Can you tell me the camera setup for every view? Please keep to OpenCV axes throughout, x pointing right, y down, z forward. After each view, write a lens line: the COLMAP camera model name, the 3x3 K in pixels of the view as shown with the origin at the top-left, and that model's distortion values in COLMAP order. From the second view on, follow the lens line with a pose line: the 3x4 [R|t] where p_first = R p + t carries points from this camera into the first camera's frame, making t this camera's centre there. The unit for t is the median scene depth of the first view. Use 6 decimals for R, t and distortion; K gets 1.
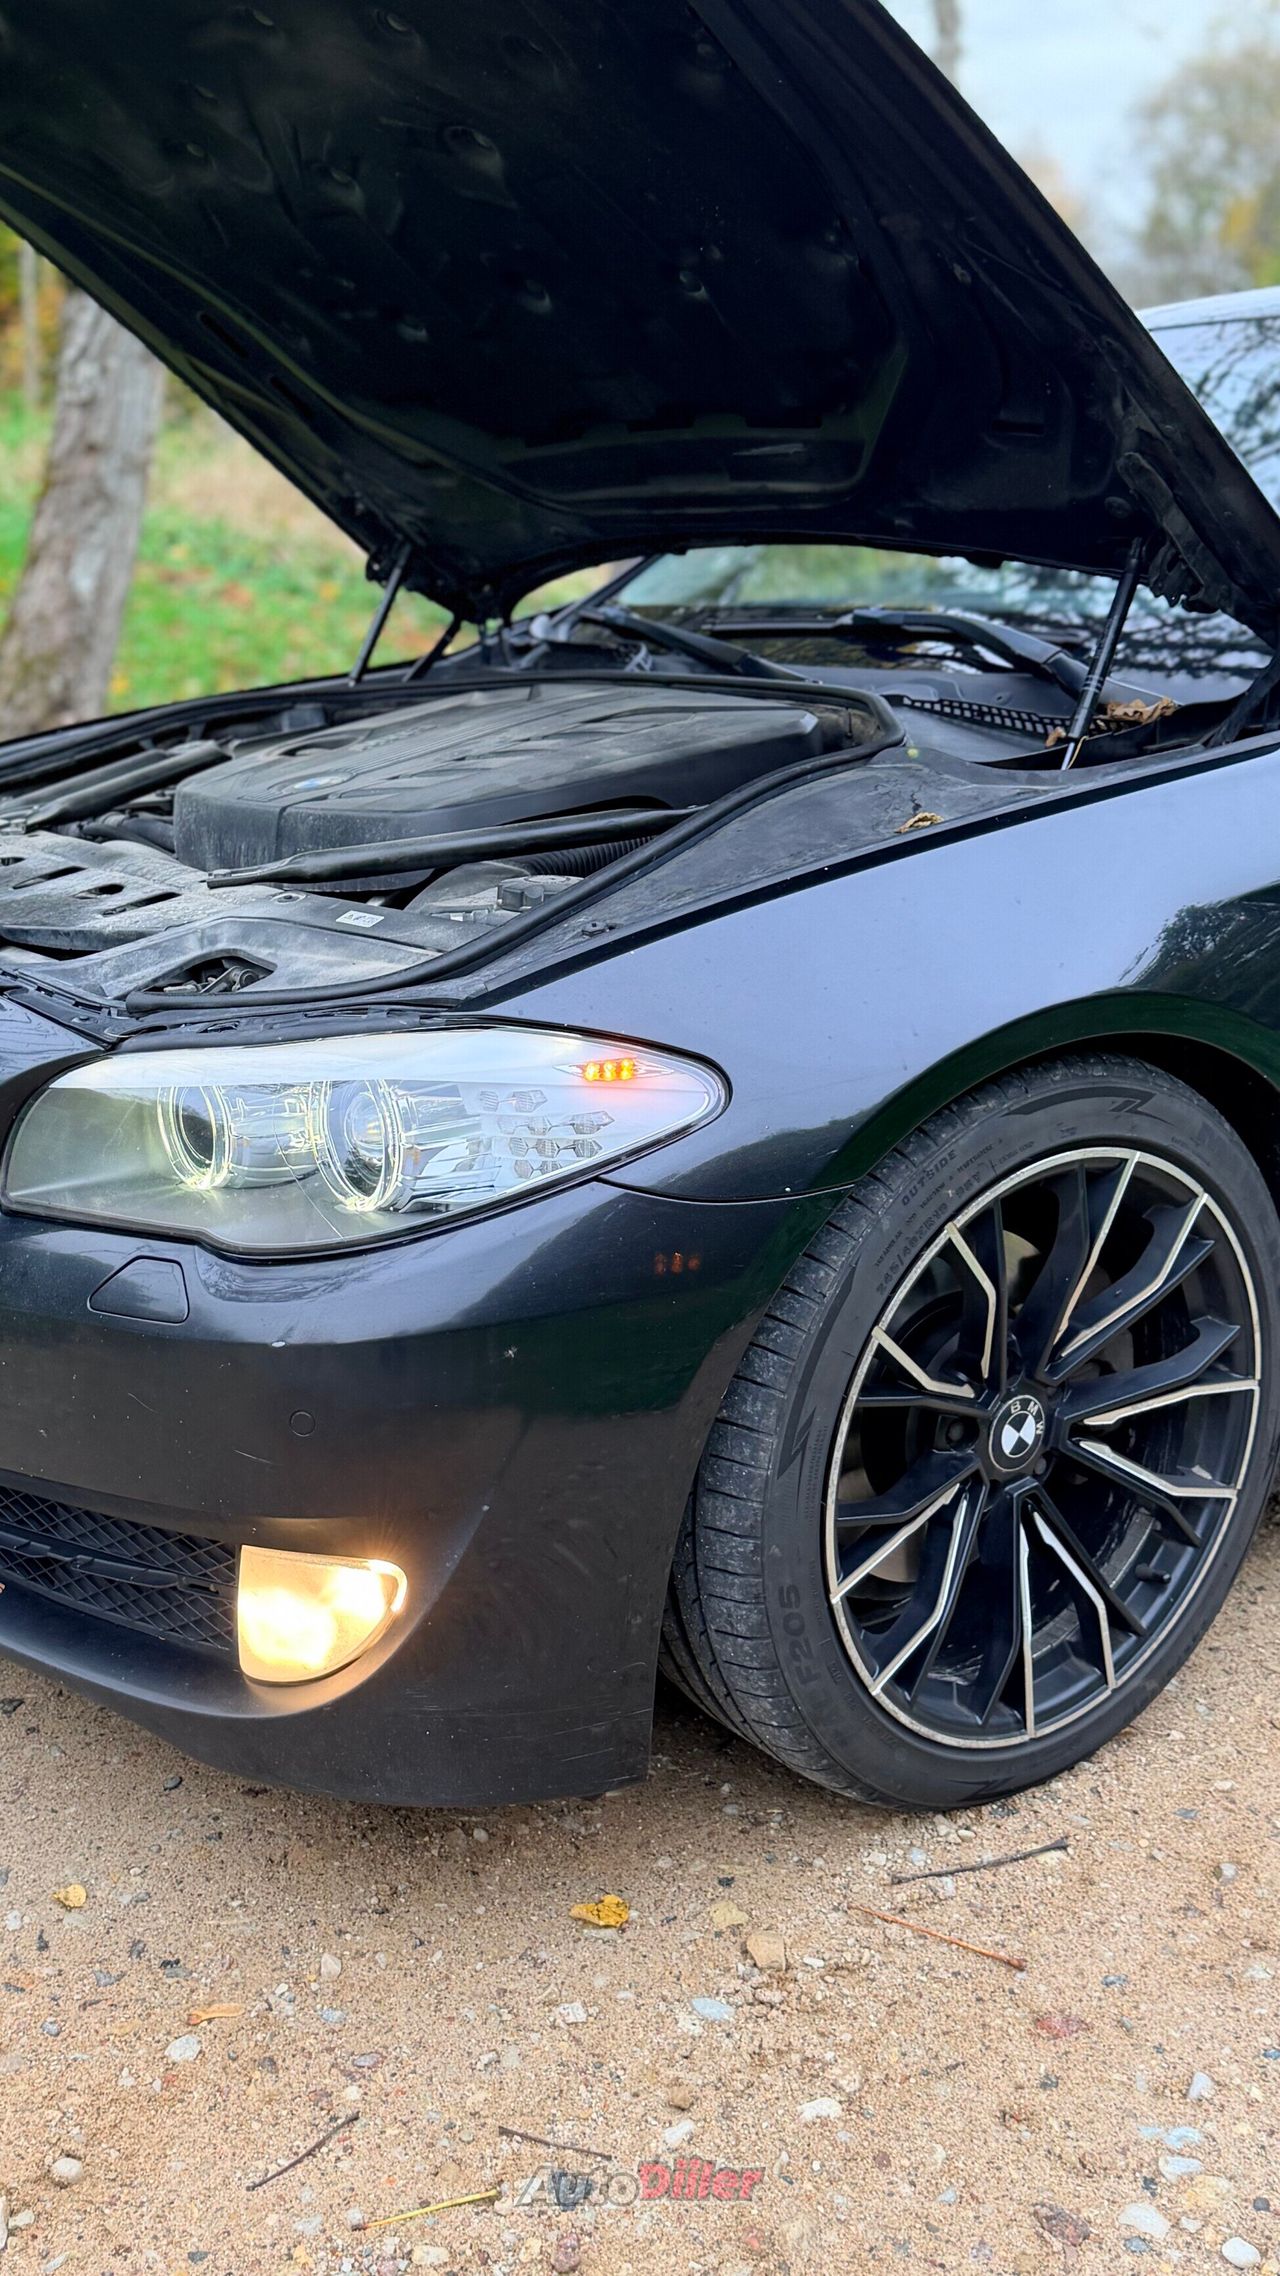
lens RADIAL K [[2127.6, 0, 647.1], [0, 2127.6, 1144.7], [0, 0, 1]] dist [-0.023272, 0.000000]
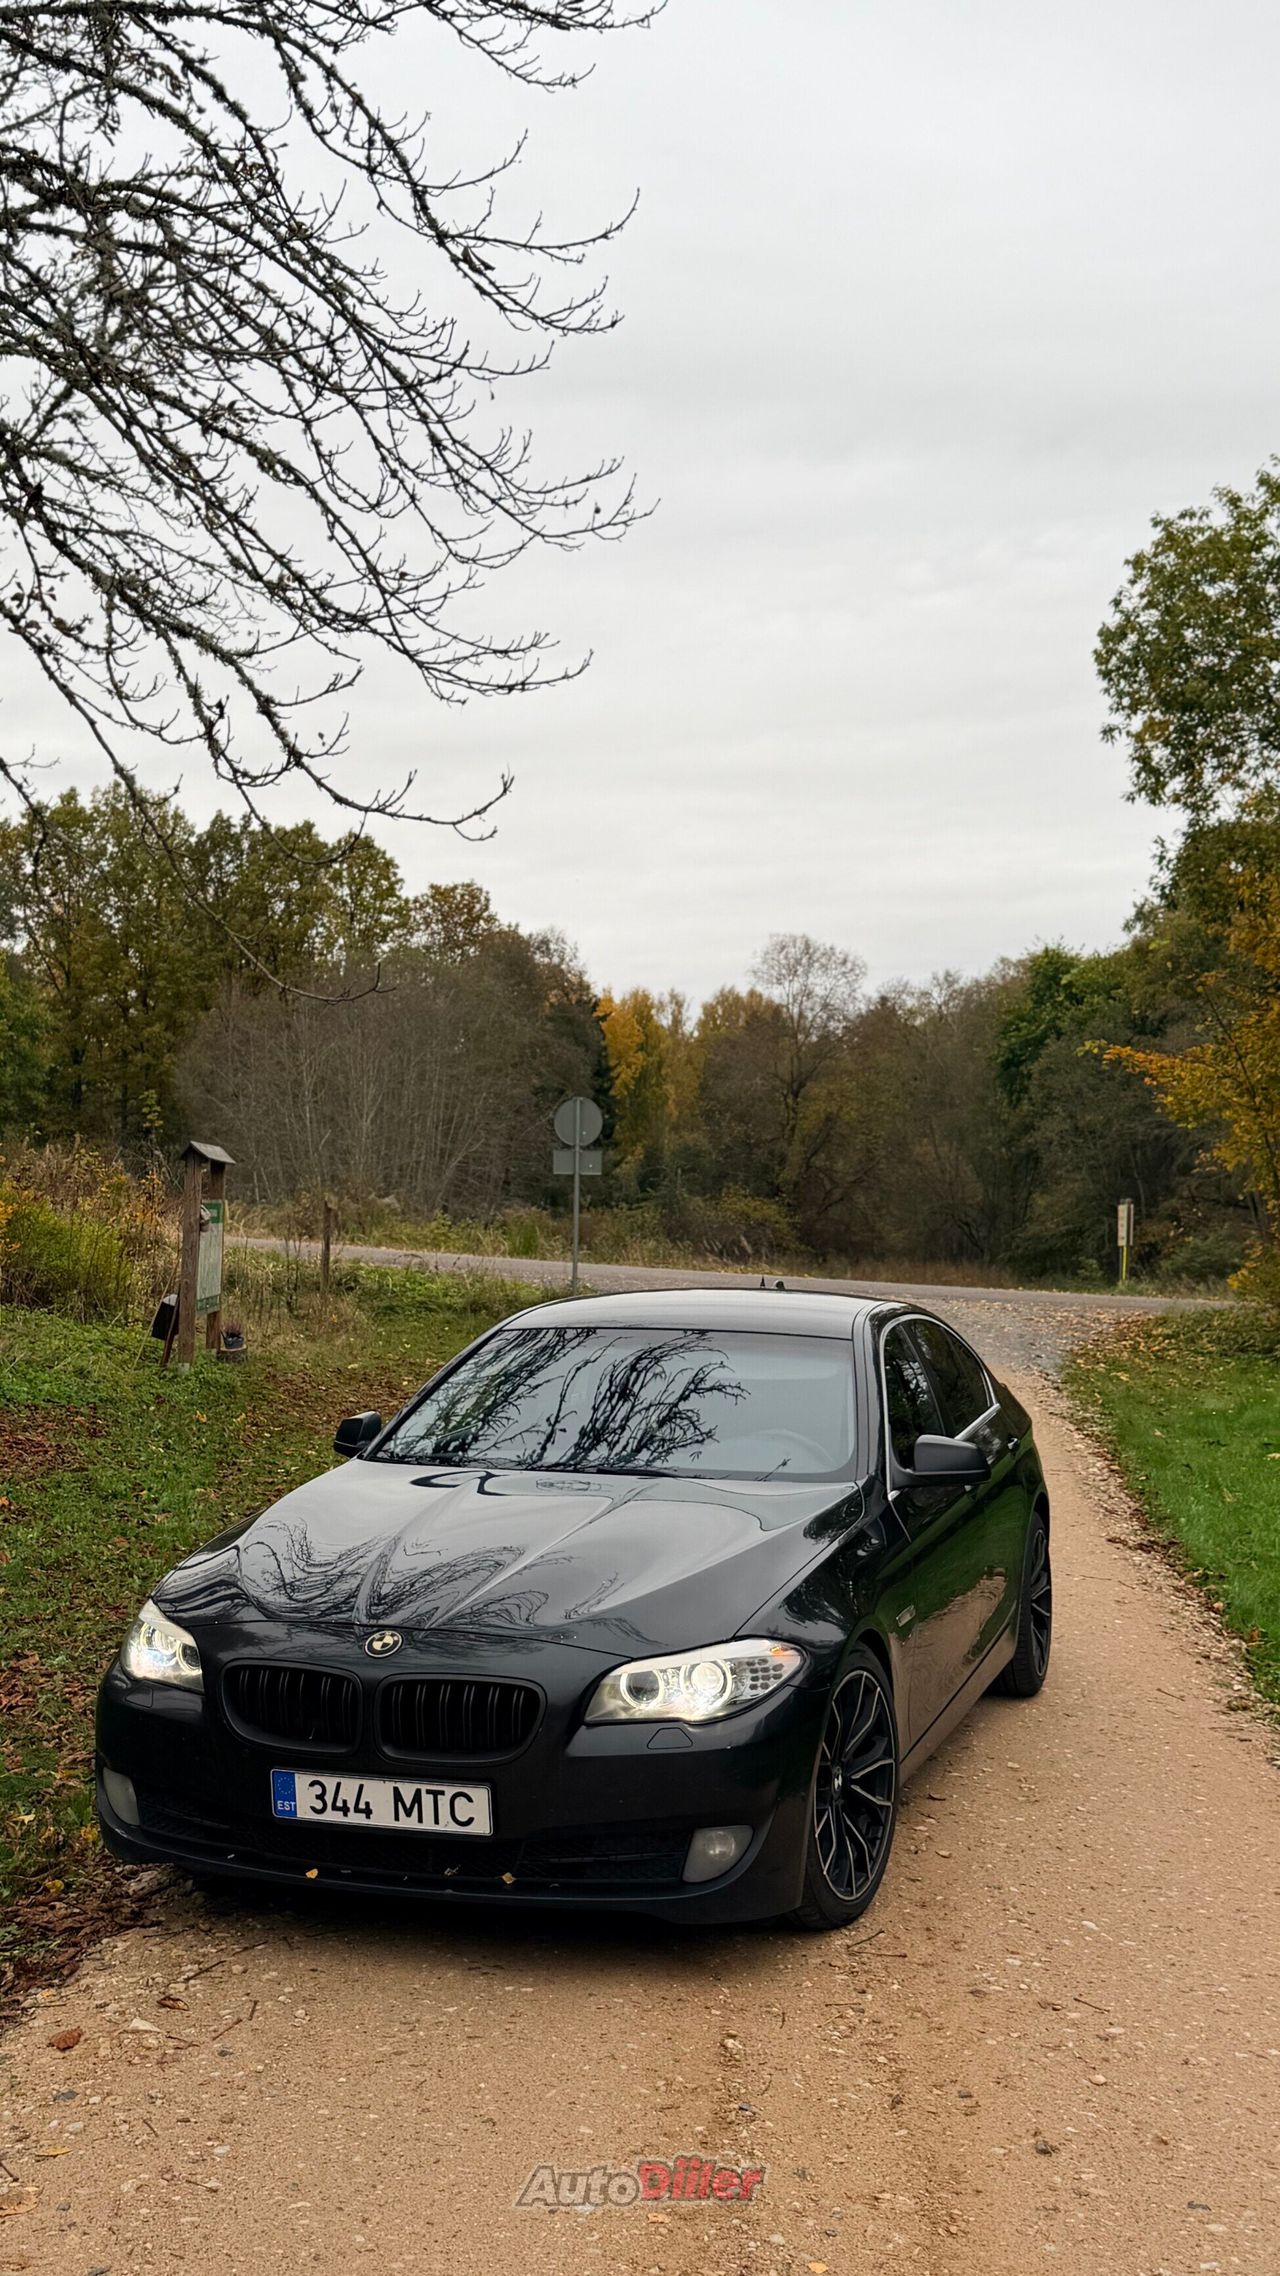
lens RADIAL K [[2305.1, 0, 651.9], [0, 2305.1, 1137.9], [0, 0, 1]] dist [0.065229, 0.000000]
pose [[0.817685, 0.047808, 0.573677, -2.033954], [0.132848, 0.953975, -0.268854, 0.127565], [-0.560128, 0.296050, 0.773700, -1.650511]]
